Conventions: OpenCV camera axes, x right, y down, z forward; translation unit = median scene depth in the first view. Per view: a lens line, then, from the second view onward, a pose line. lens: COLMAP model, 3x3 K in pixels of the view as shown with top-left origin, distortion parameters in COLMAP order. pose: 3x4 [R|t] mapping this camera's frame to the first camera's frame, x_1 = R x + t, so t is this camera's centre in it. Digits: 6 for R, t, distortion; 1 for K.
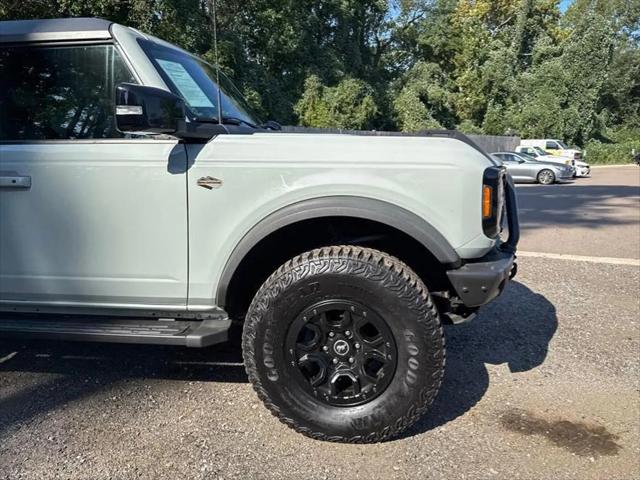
lens RADIAL K [[465.8, 0, 320.6], [0, 465.8, 225.7], [0, 0, 1]] dist [0.026321, -0.068617]
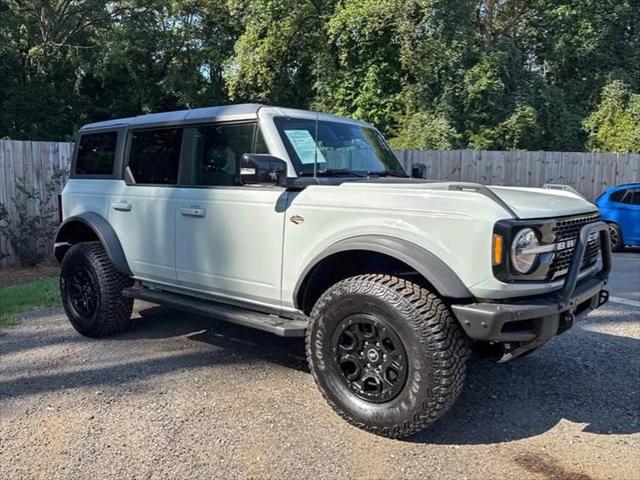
lens RADIAL K [[596.2, 0, 318.1], [0, 596.2, 224.5], [0, 0, 1]] dist [0.019607, -0.148945]
pose [[0.833843, 0.059885, -0.548743, 0.774565], [-0.094099, 0.994968, -0.034405, -0.021125], [0.543922, 0.080324, 0.835283, -0.452767]]
